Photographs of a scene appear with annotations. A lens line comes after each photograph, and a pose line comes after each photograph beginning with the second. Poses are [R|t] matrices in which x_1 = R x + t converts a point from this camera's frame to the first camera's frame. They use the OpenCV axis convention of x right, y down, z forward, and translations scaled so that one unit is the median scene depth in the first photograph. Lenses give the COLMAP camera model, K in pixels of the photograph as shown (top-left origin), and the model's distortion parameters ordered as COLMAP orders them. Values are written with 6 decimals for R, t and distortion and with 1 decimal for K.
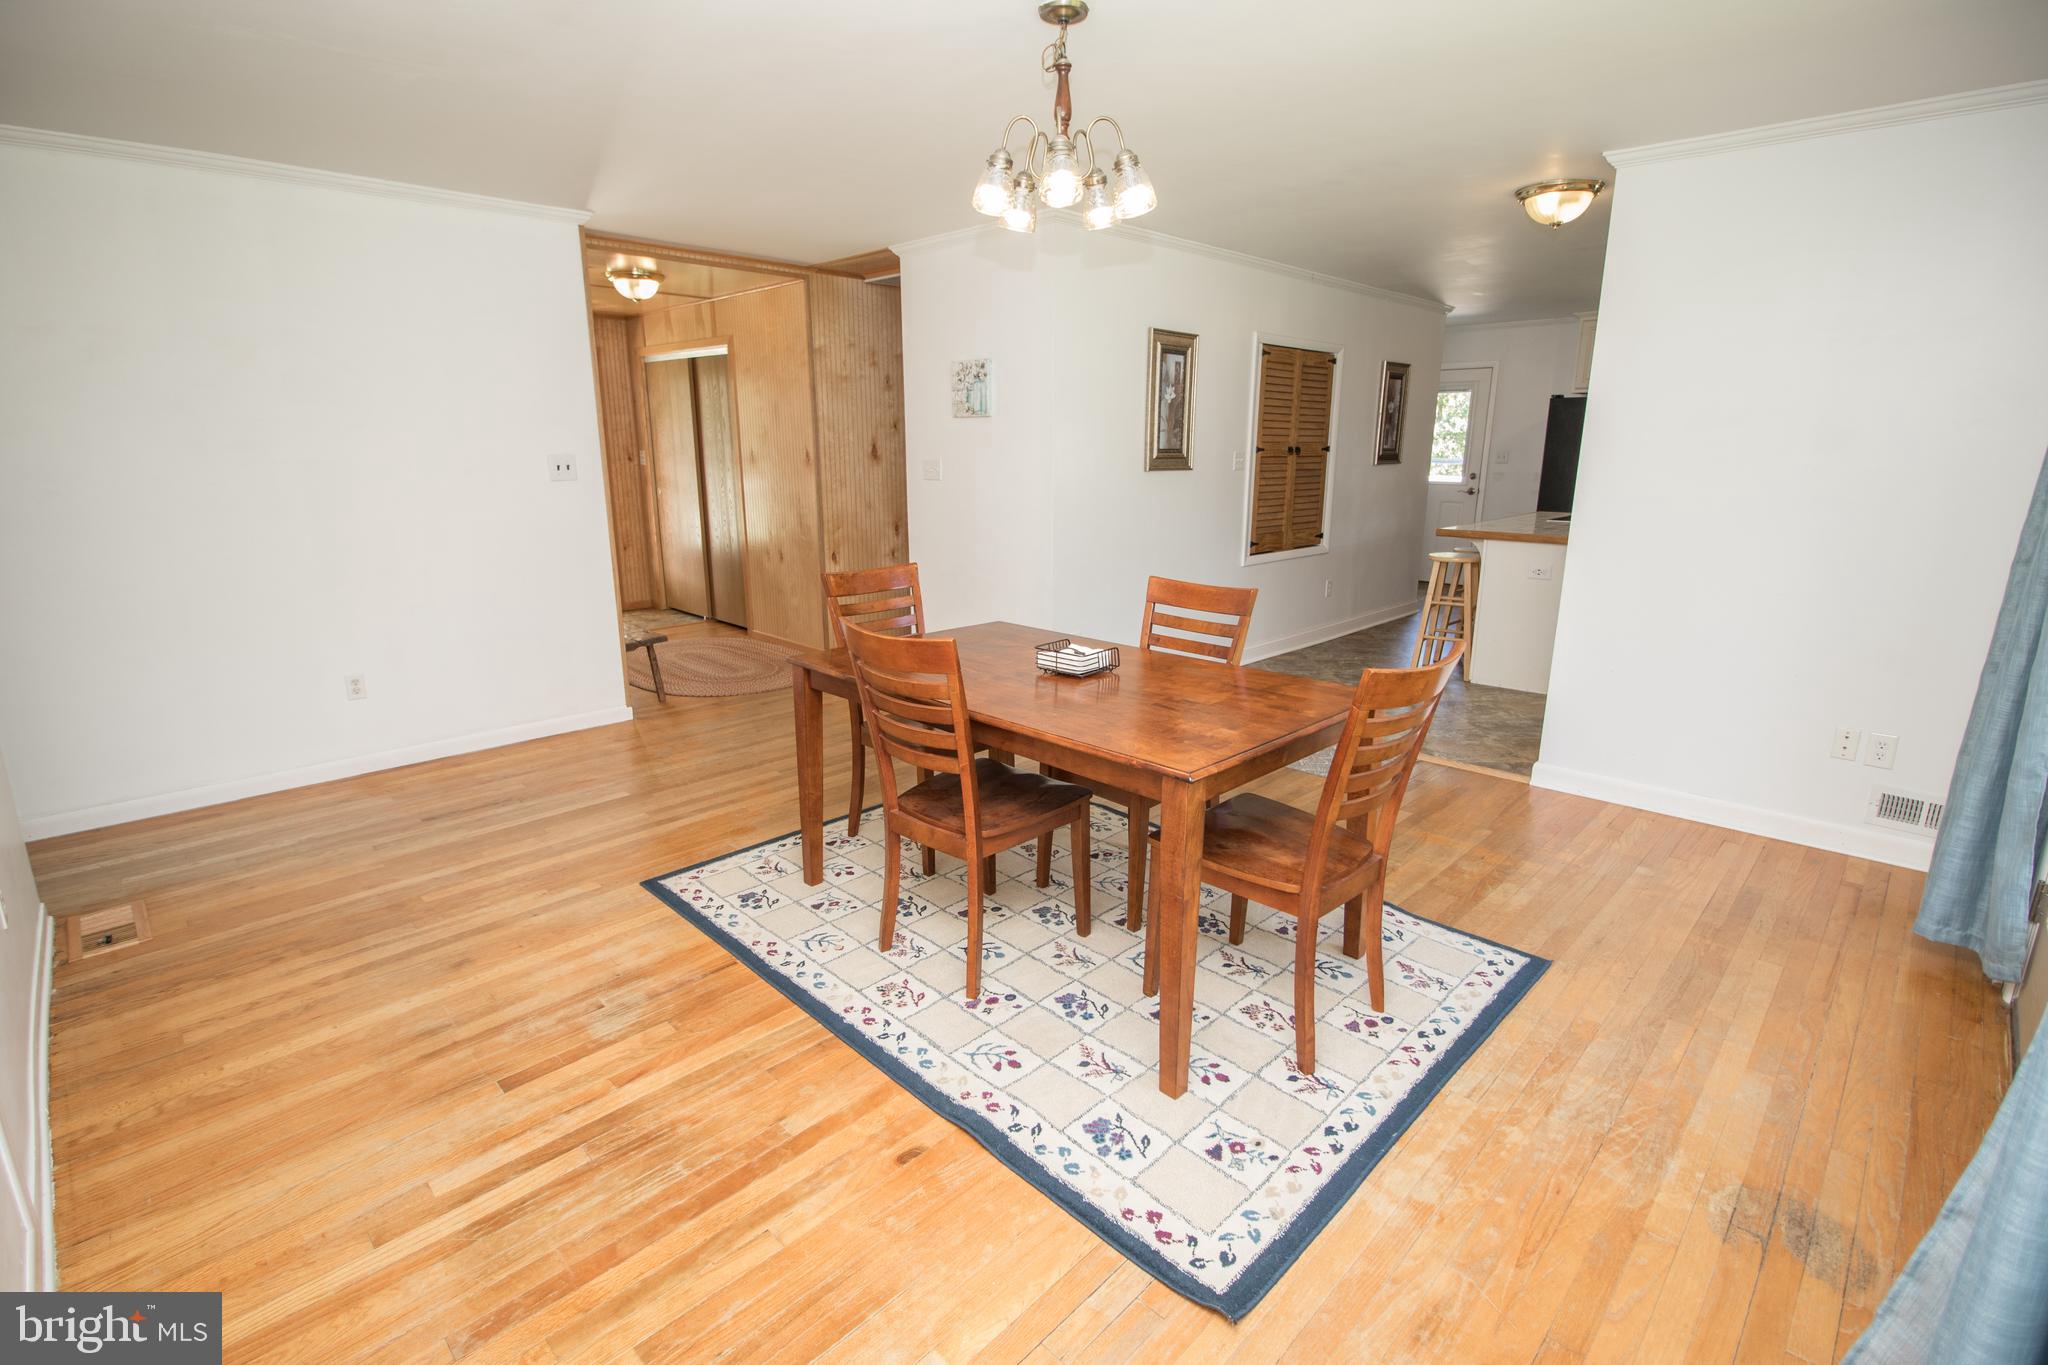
lens RADIAL K [[947.6, 0, 1021.2], [0, 947.6, 671.0], [0, 0, 1]] dist [-0.007376, -0.007336]
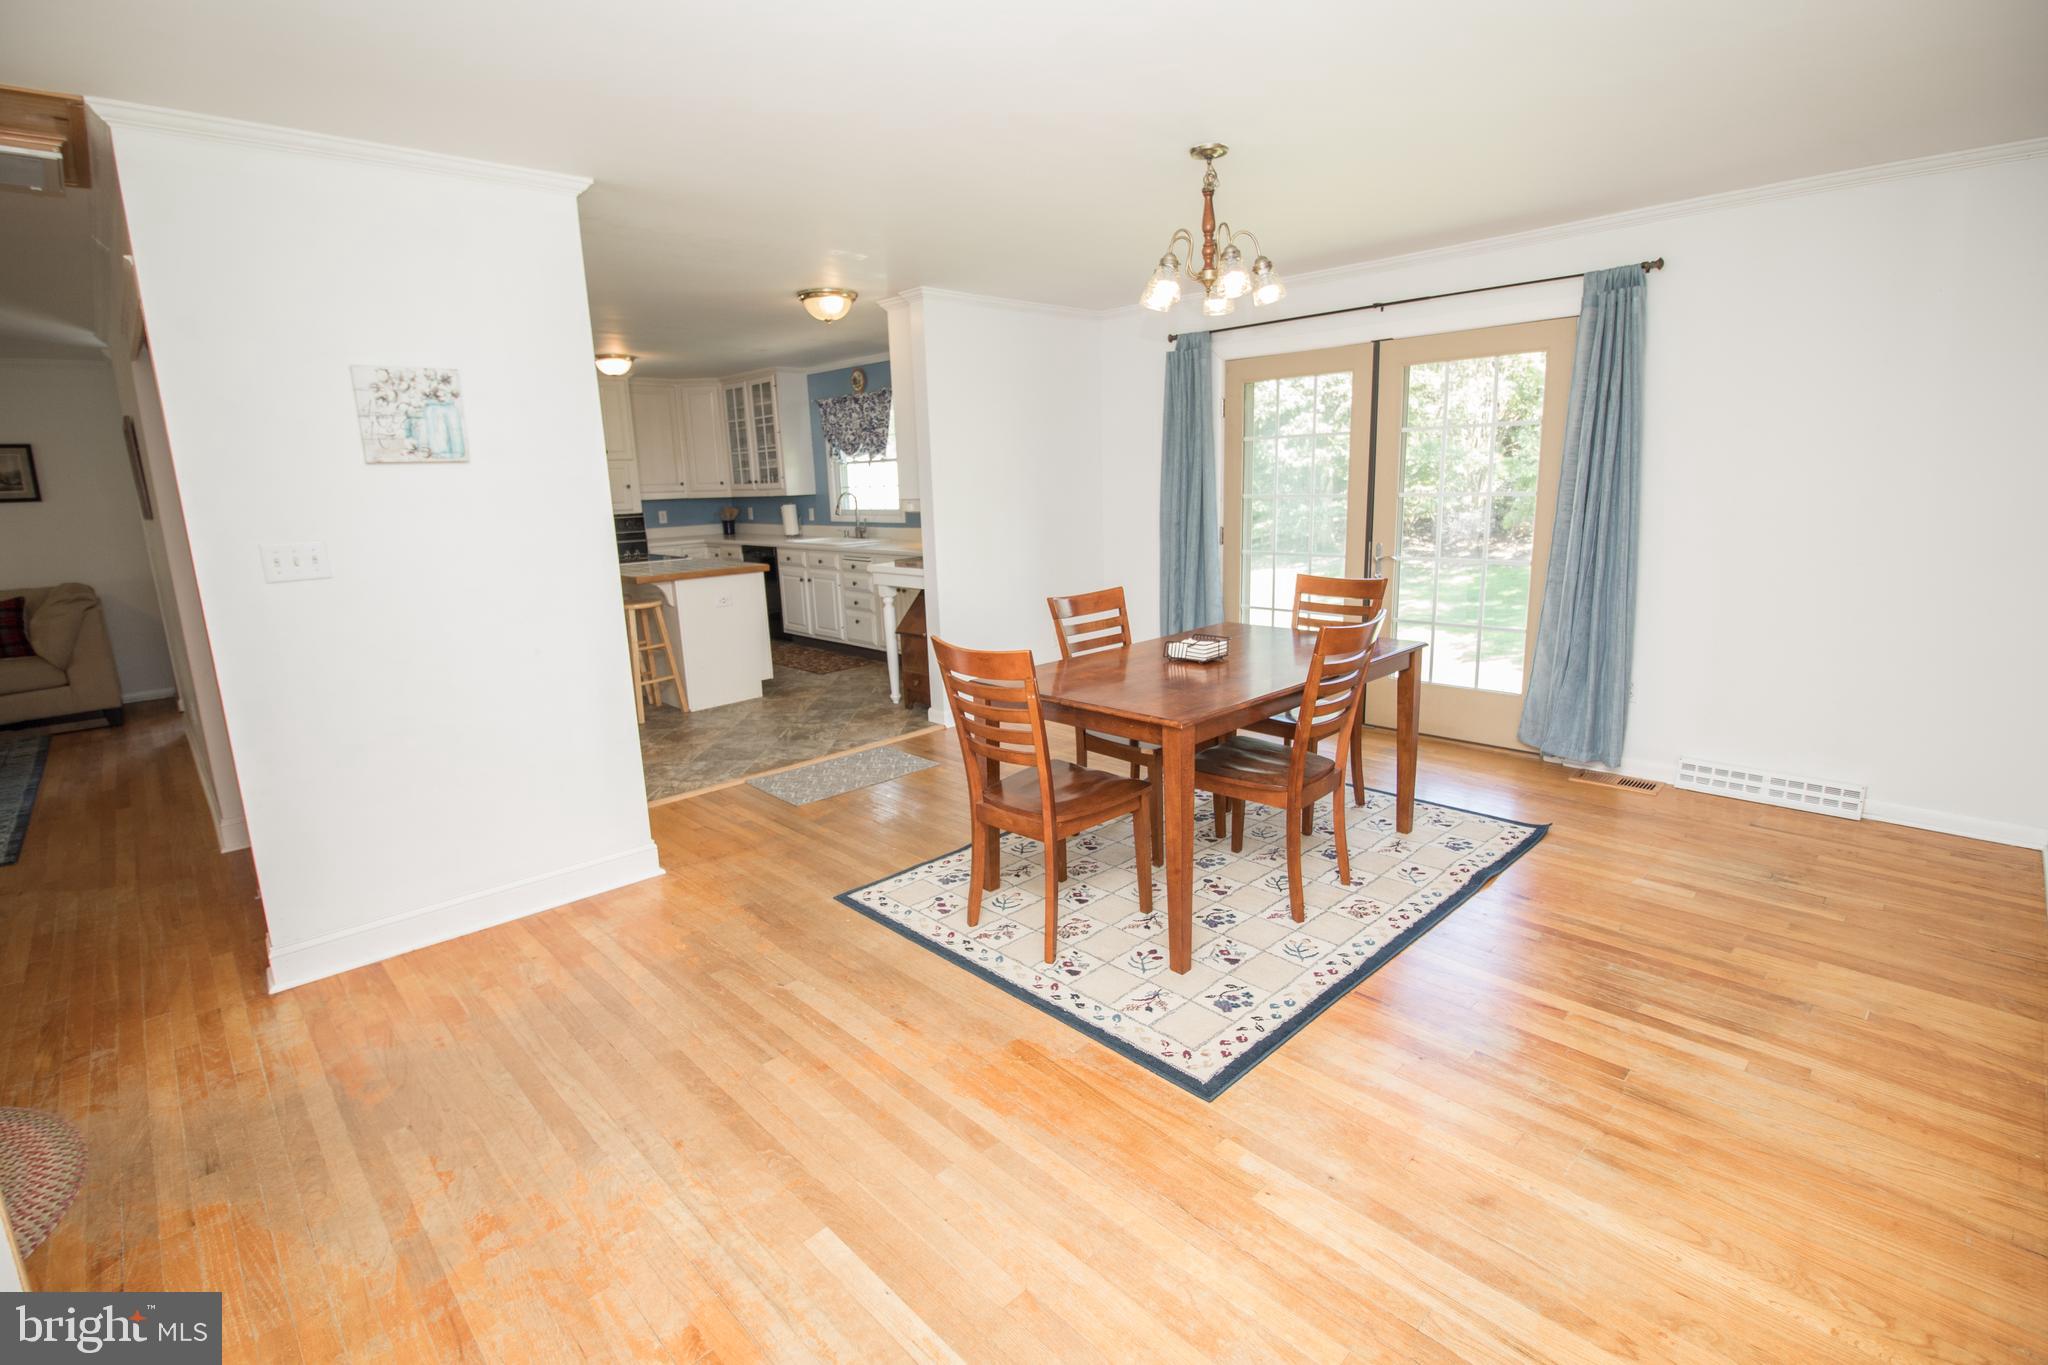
lens RADIAL K [[947.6, 0, 1023.1], [0, 947.6, 688.0], [0, 0, 1]] dist [-0.007376, -0.007336]
pose [[0.015734, -0.218097, 0.975800, -1.240250], [0.270548, 0.940445, 0.205833, -0.299118], [-0.962578, 0.260762, 0.073802, 1.213179]]
